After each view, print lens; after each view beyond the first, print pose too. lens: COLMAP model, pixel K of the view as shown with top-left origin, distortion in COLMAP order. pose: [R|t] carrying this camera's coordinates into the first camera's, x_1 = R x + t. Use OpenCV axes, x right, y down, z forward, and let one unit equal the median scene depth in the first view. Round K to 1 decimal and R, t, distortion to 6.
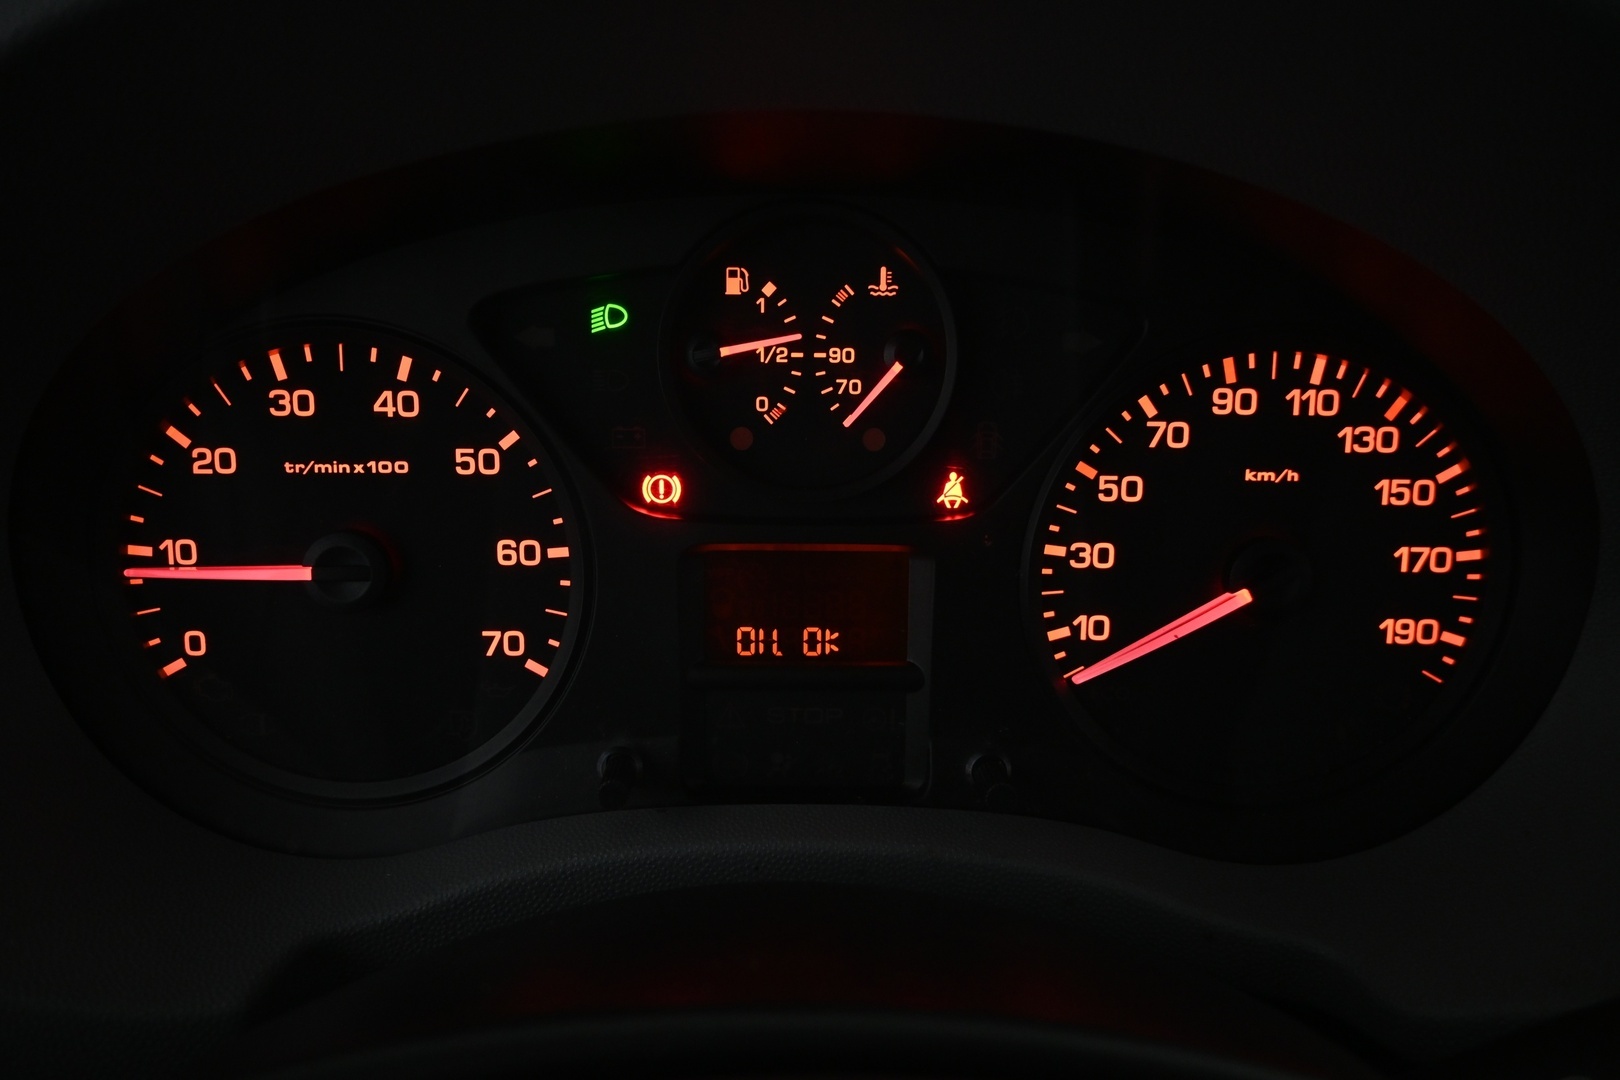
lens RADIAL K [[1120.5, 0, 812.5], [0, 1120.5, 537.4], [0, 0, 1]] dist [-0.010917, 0.007346]
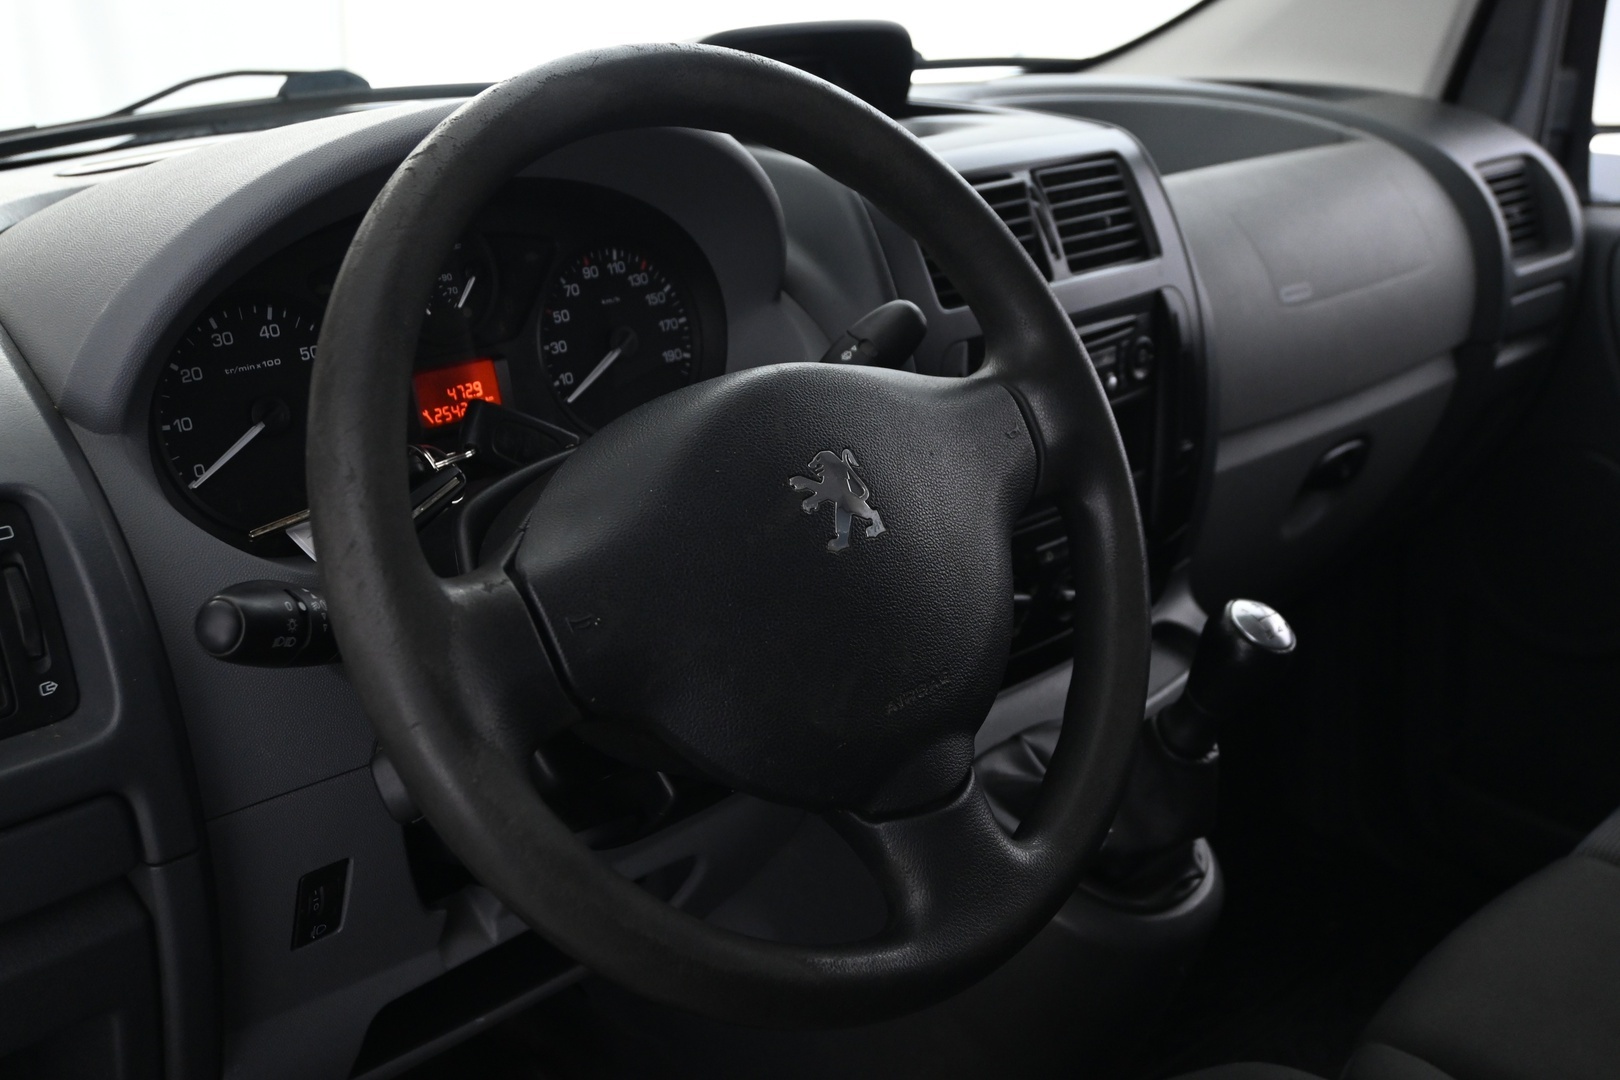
lens RADIAL K [[1735.5, 0, 794.5], [0, 1735.5, 534.1], [0, 0, 1]] dist [-0.010192, 0.000000]
pose [[0.700578, -0.239625, 0.672138, -1.923370], [0.308002, 0.951214, 0.018085, 0.472859], [-0.643681, 0.194350, 0.740205, -1.896915]]
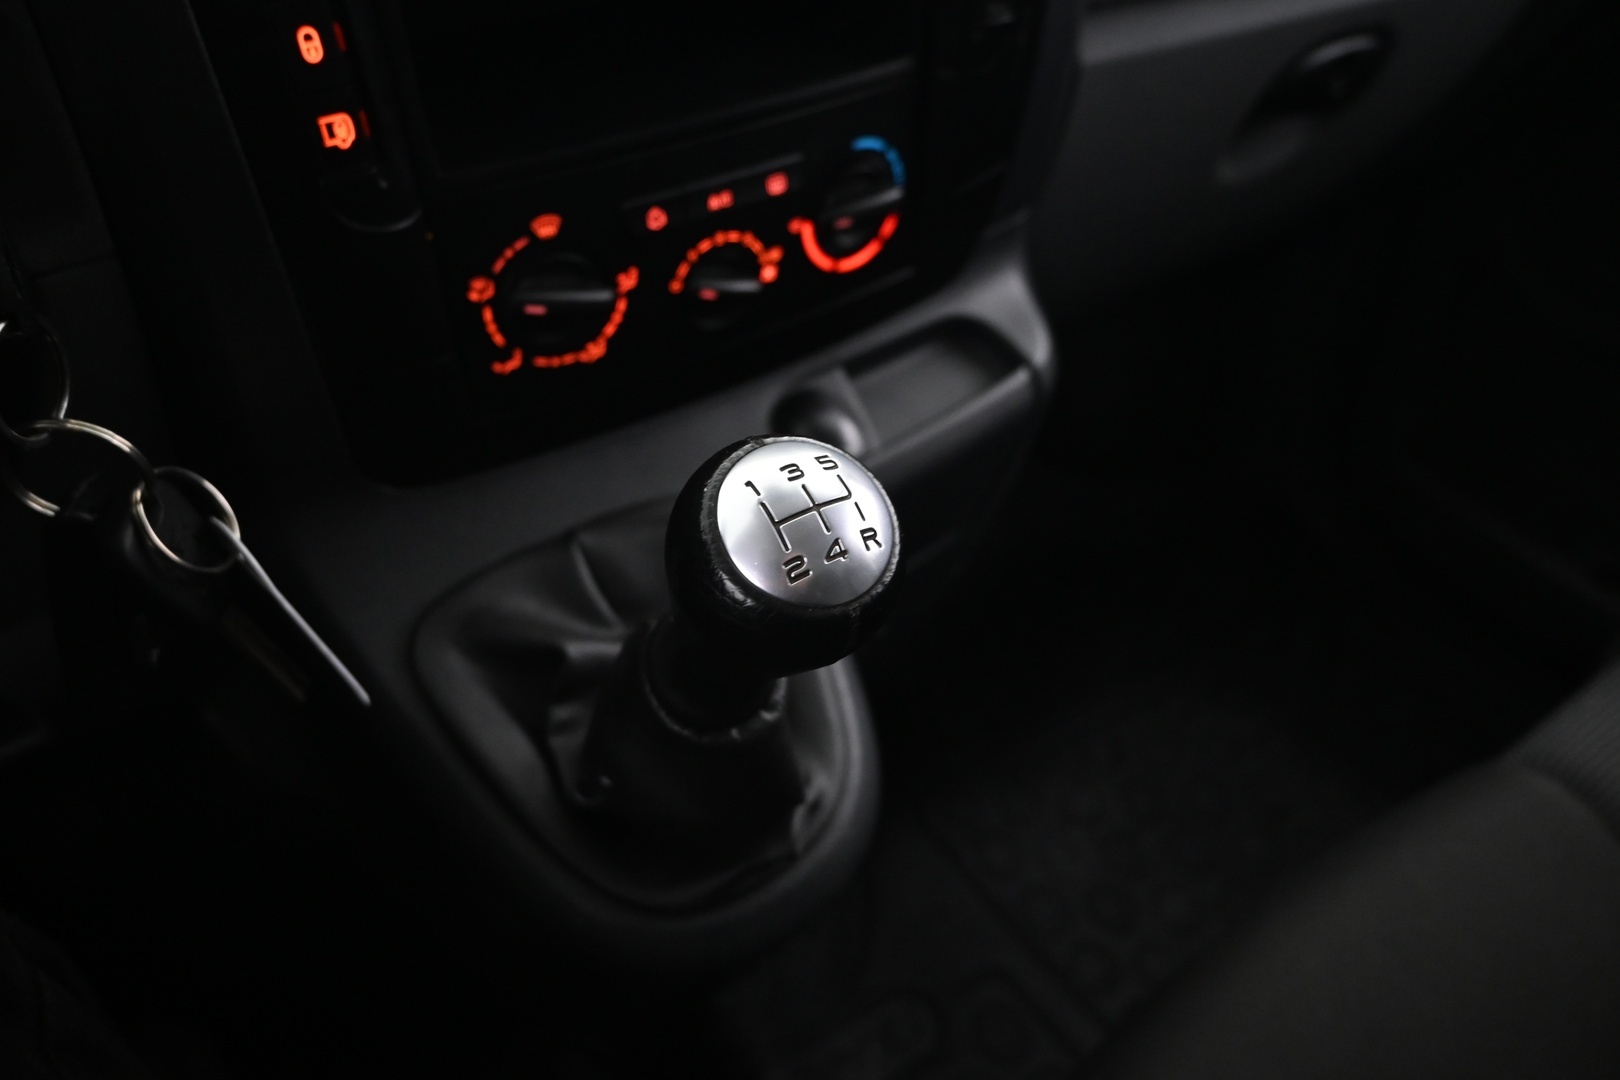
lens RADIAL K [[1120.5, 0, 812.5], [0, 1120.5, 542.5], [0, 0, 1]] dist [-0.010917, 0.007346]
pose [[0.818959, -0.373729, 0.435469, 0.764437], [0.233694, 0.910280, 0.341728, 0.733583], [-0.524112, -0.178094, 0.832820, -0.534438]]
